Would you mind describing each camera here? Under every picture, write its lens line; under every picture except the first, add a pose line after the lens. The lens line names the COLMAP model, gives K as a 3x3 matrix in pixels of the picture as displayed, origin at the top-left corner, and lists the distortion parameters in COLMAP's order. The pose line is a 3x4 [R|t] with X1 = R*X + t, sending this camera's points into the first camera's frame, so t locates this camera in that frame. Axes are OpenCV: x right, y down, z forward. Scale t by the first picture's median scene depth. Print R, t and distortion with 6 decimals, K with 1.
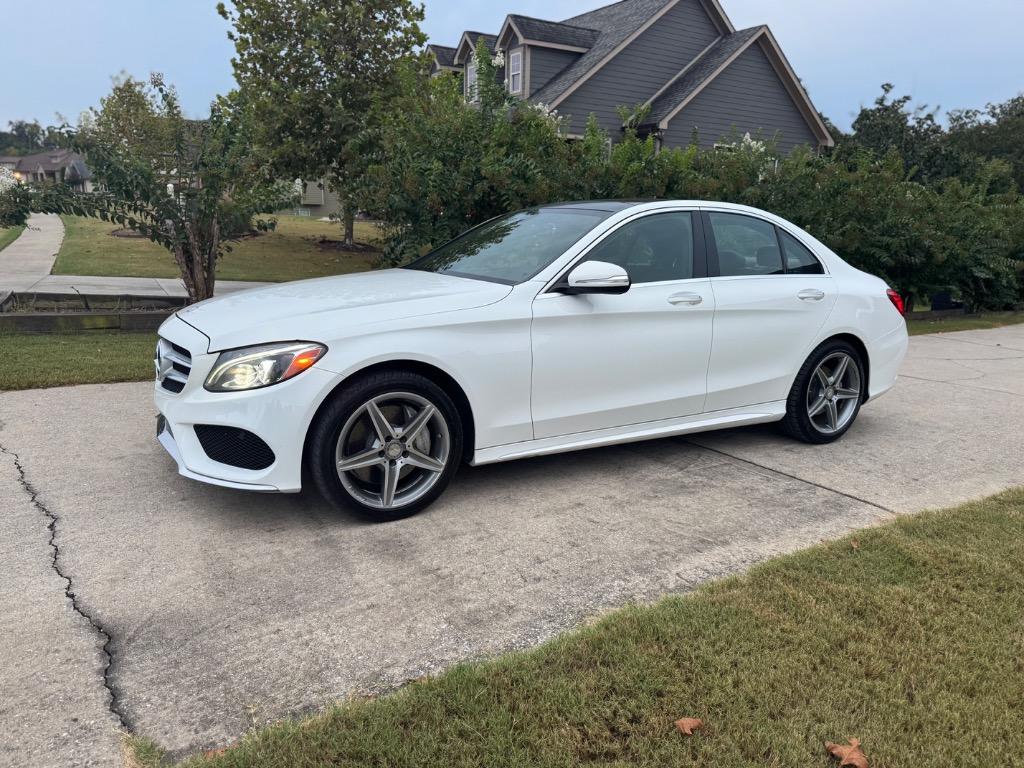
lens RADIAL K [[728.0, 0, 512.0], [0, 728.0, 384.0], [0, 0, 1]] dist [0.031107, -0.041106]
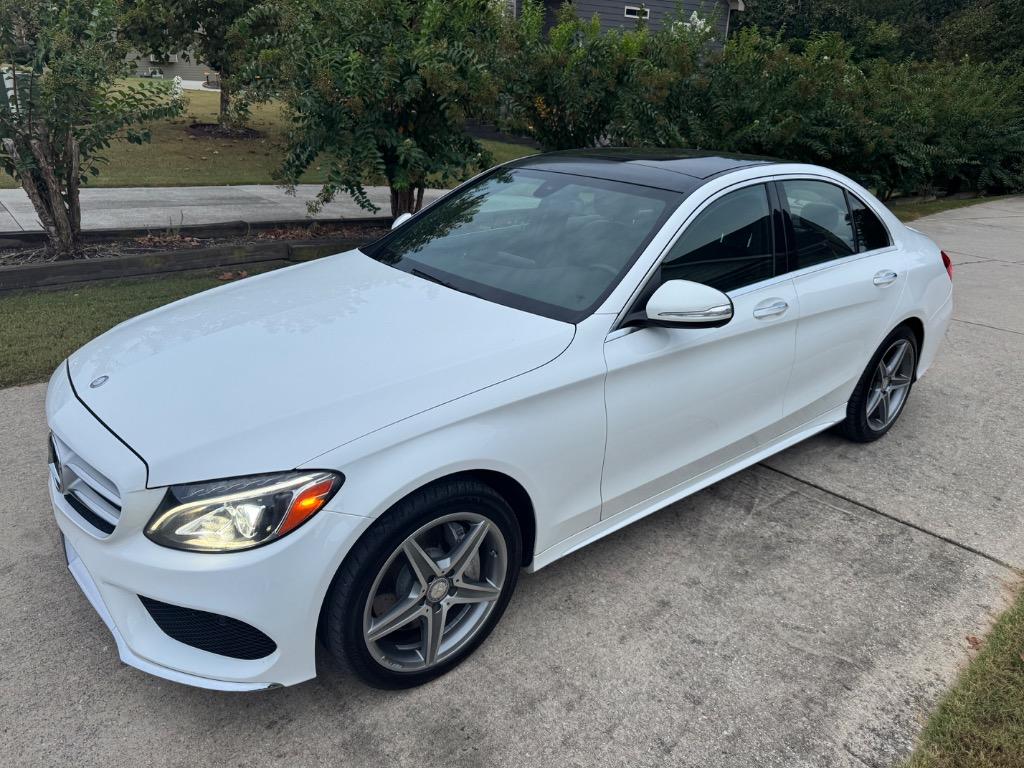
lens RADIAL K [[736.4, 0, 512.0], [0, 736.4, 384.0], [0, 0, 1]] dist [-0.006923, 0.000103]
pose [[0.988166, -0.052505, 0.144123, -0.157618], [0.026516, 0.983918, 0.176643, -0.195037], [-0.151080, -0.170731, 0.973666, 0.287952]]
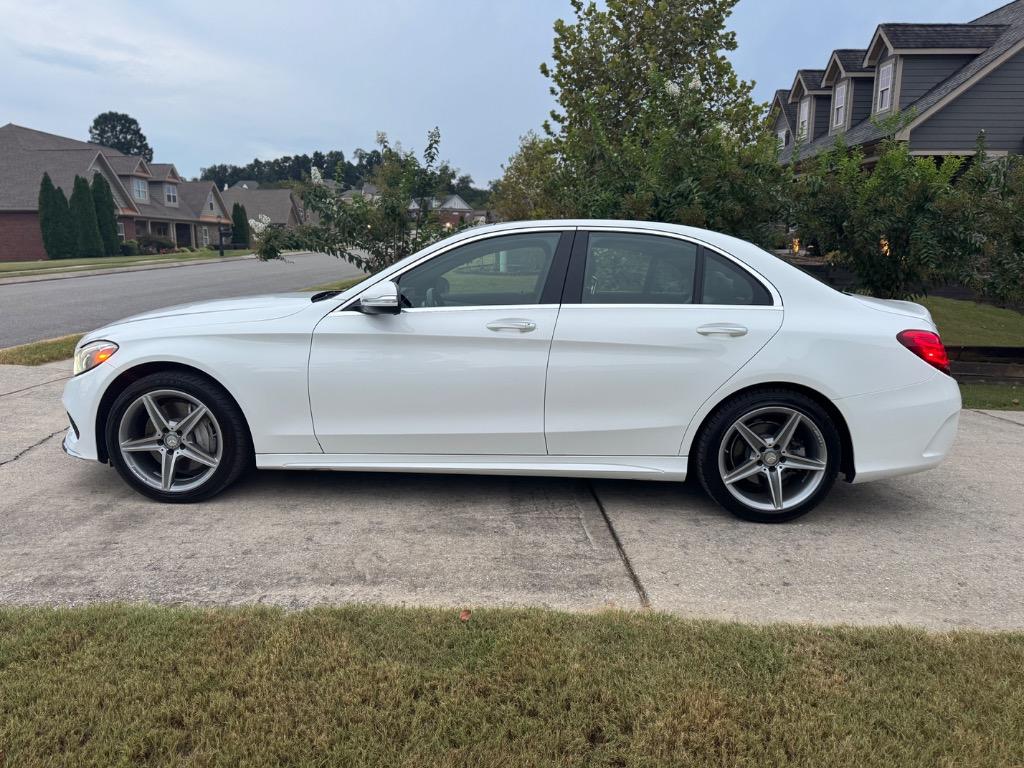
lens RADIAL K [[728.0, 0, 512.0], [0, 728.0, 384.0], [0, 0, 1]] dist [0.031107, -0.041106]
pose [[0.850838, 0.079038, -0.519450, 0.762351], [-0.104609, 0.994311, -0.020054, -0.027236], [0.514910, 0.071401, 0.854266, 0.244308]]
